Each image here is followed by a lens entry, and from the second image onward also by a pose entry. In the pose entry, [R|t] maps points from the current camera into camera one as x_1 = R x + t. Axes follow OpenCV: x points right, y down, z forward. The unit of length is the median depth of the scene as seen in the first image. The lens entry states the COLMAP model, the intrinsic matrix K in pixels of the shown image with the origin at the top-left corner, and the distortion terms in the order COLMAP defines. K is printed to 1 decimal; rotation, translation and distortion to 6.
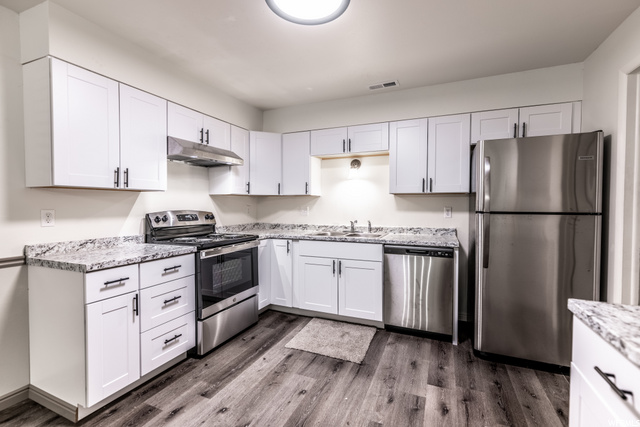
lens RADIAL K [[290.9, 0, 323.6], [0, 290.9, 207.9], [0, 0, 1]] dist [0.004346, -0.000957]
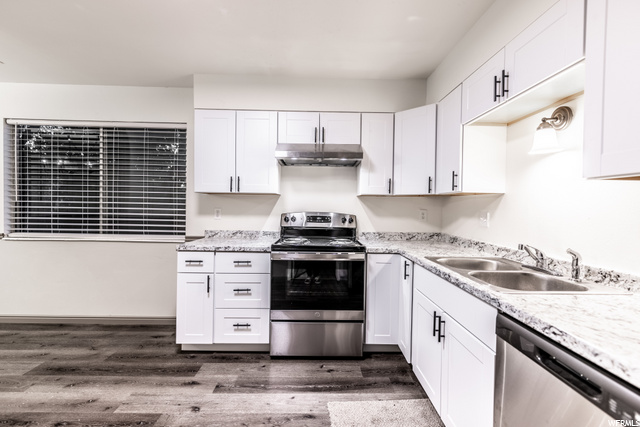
lens RADIAL K [[290.9, 0, 322.4], [0, 290.9, 208.7], [0, 0, 1]] dist [0.004346, -0.000957]
pose [[0.396055, 0.014786, -0.918108, 0.513943], [-0.023383, 0.999709, 0.006014, -0.010191], [0.917929, 0.019086, 0.396286, 0.682883]]
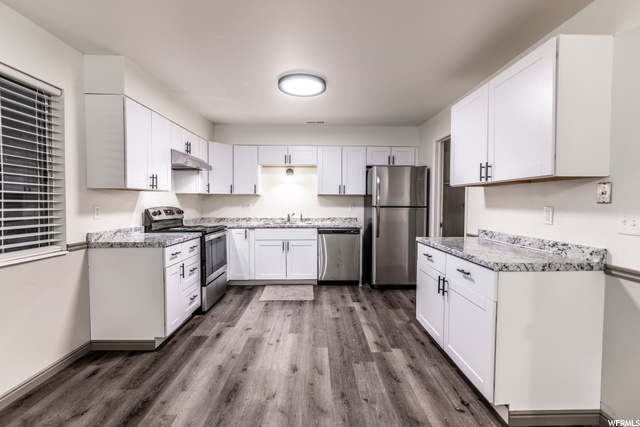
lens RADIAL K [[290.9, 0, 333.2], [0, 290.9, 204.7], [0, 0, 1]] dist [0.004346, -0.000957]
pose [[0.901592, -0.002775, 0.432578, -0.425983], [0.003319, 0.999994, -0.000501, 0.004423], [-0.432574, 0.001888, 0.901596, -0.455625]]
